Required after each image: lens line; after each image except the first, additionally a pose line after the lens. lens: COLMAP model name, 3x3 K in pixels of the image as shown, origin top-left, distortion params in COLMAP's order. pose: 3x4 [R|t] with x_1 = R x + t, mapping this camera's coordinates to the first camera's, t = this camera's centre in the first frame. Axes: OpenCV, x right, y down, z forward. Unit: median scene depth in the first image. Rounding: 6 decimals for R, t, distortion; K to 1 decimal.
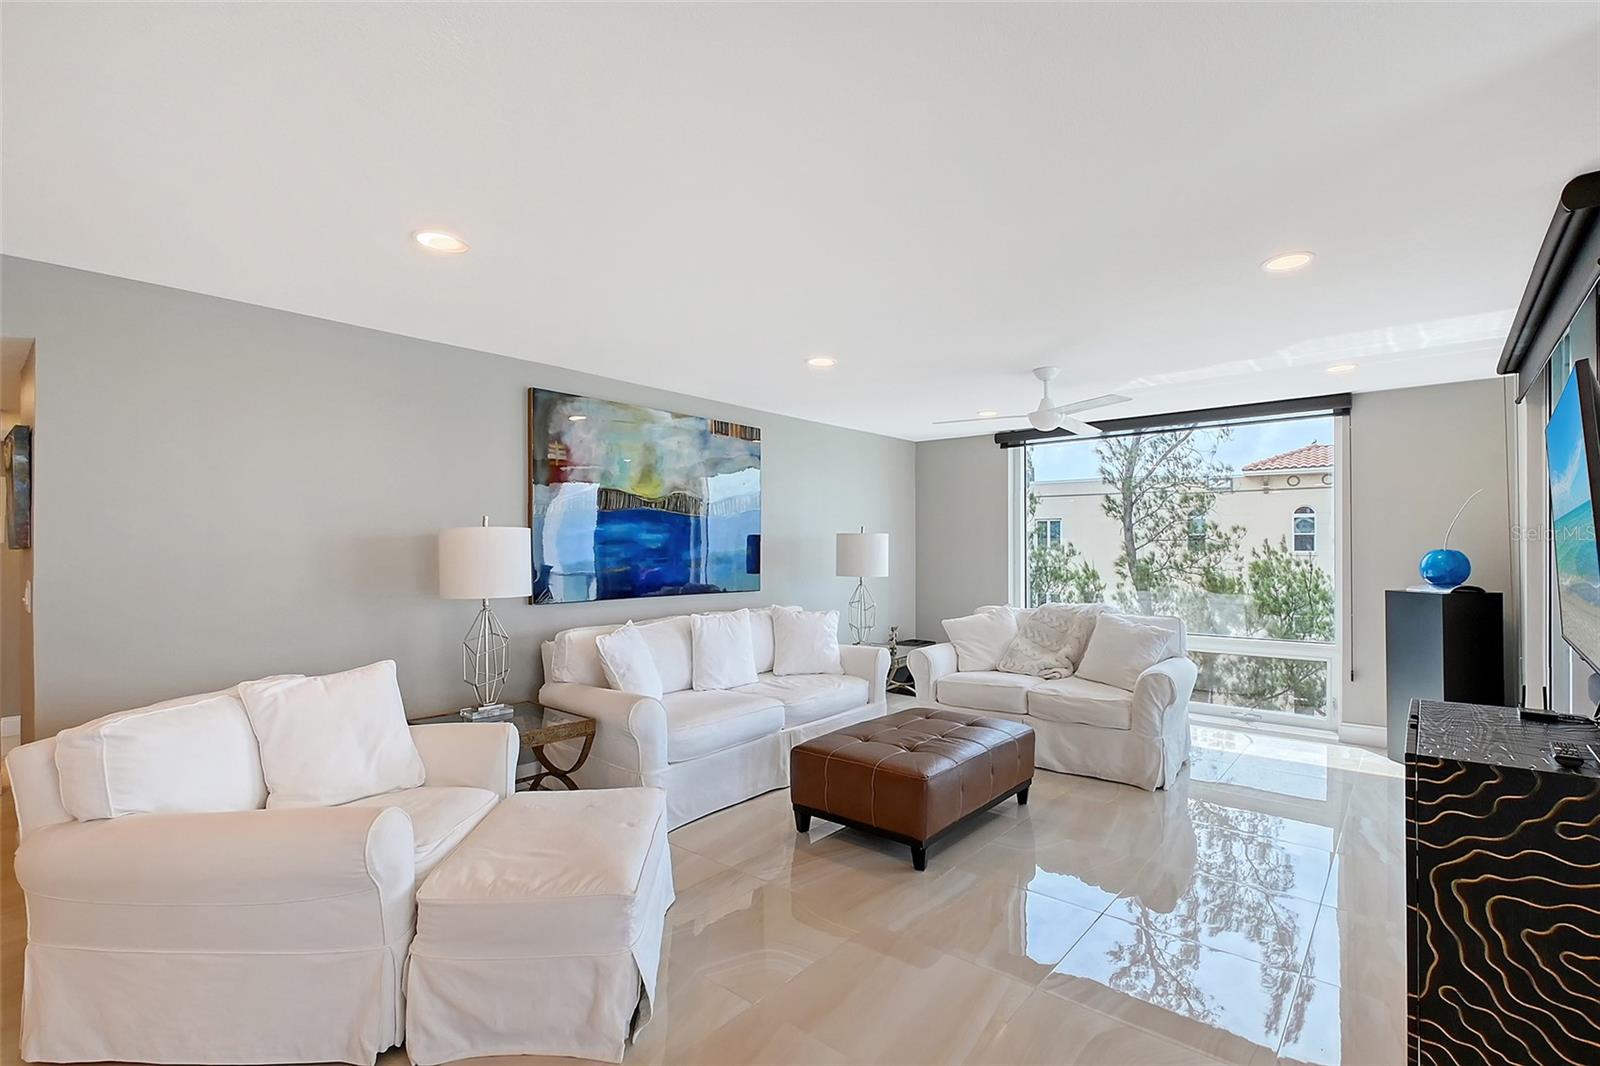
lens RADIAL K [[723.8, 0, 809.3], [0, 723.8, 543.6], [0, 0, 1]] dist [-0.000612, 0.000072]
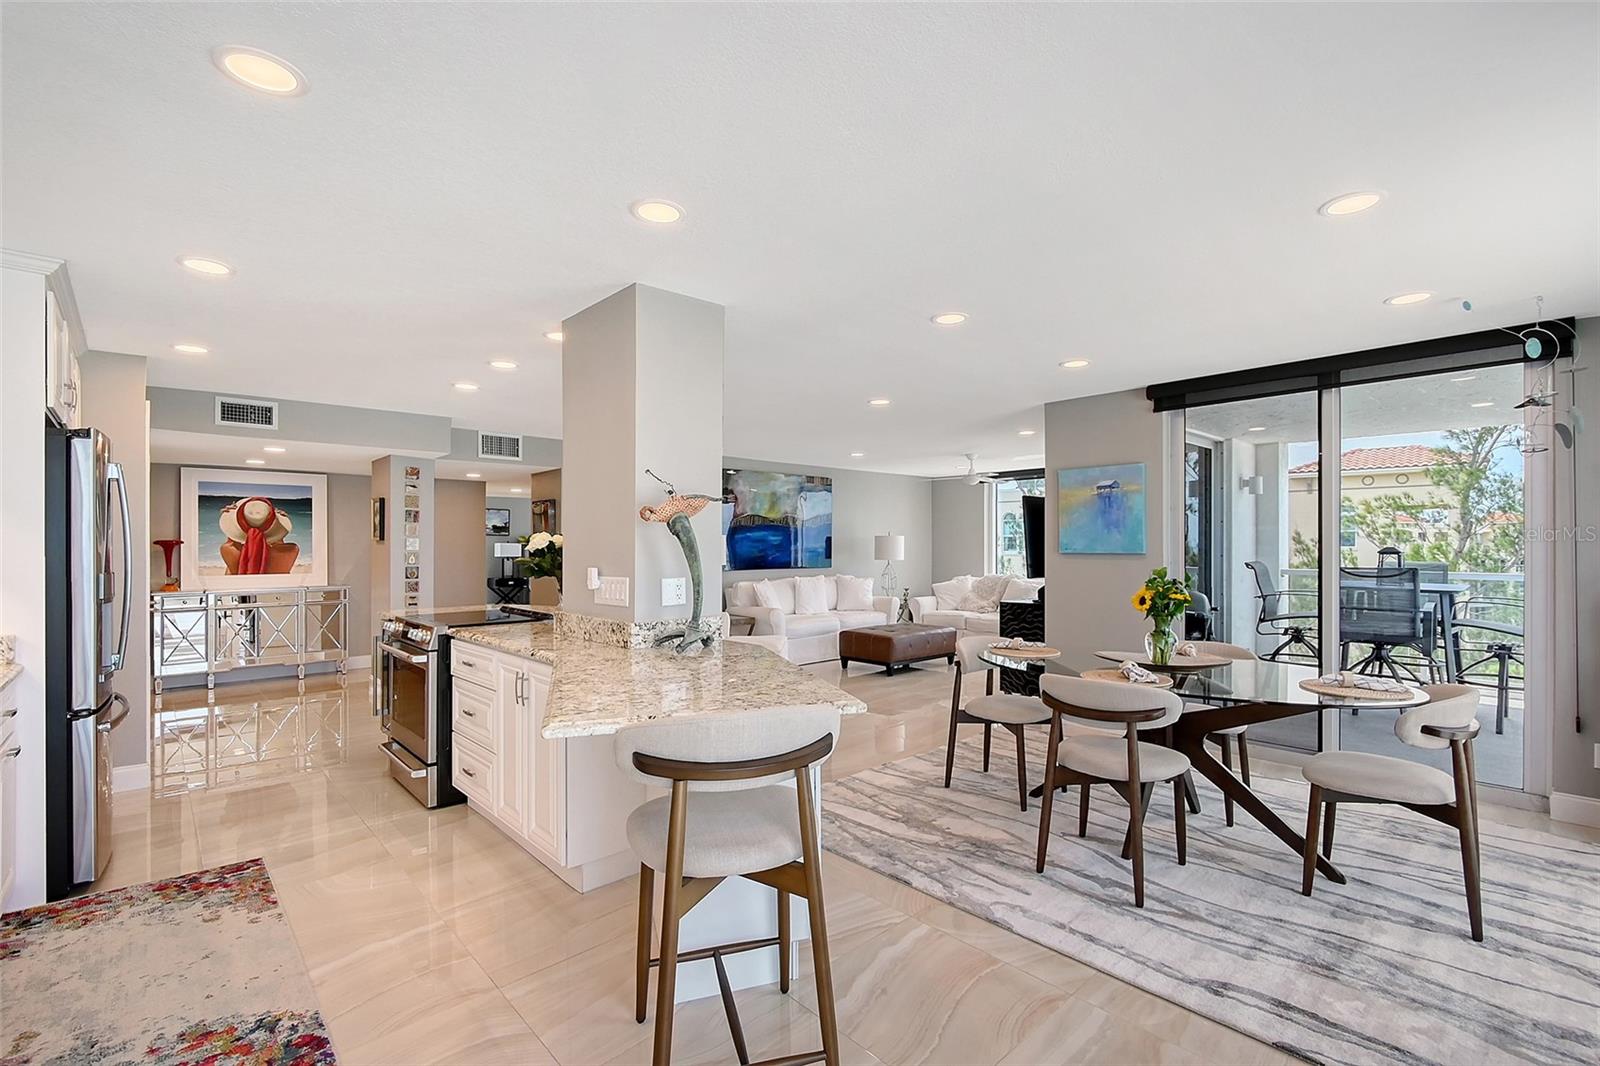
lens RADIAL K [[723.8, 0, 809.3], [0, 723.8, 543.6], [0, 0, 1]] dist [-0.000612, 0.000072]
pose [[0.991645, -0.000551, -0.128997, 0.127537], [0.000685, 0.999999, 0.000990, 0.003570], [0.128996, -0.001070, 0.991645, -0.927791]]
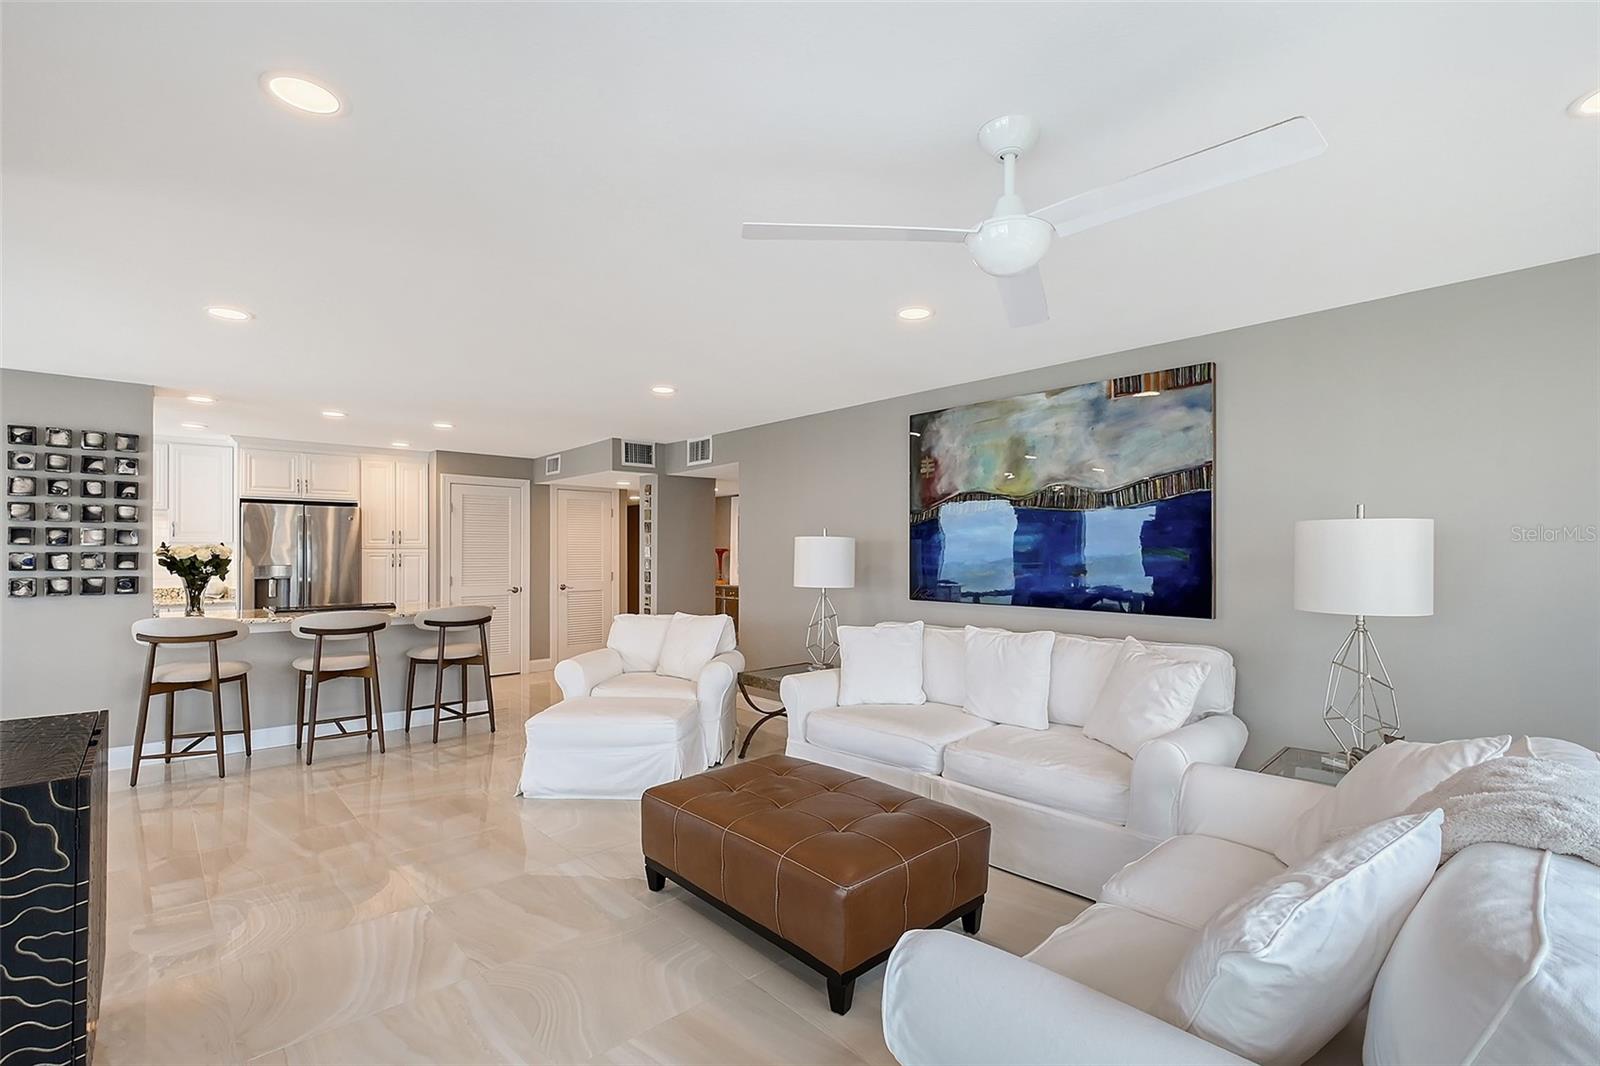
lens RADIAL K [[723.8, 0, 809.3], [0, 723.8, 543.6], [0, 0, 1]] dist [-0.000612, 0.000072]
pose [[-0.138773, -0.000161, -0.990324, 0.697837], [0.012665, 0.999918, -0.001937, -0.005052], [0.990243, -0.012811, -0.138760, 0.855607]]
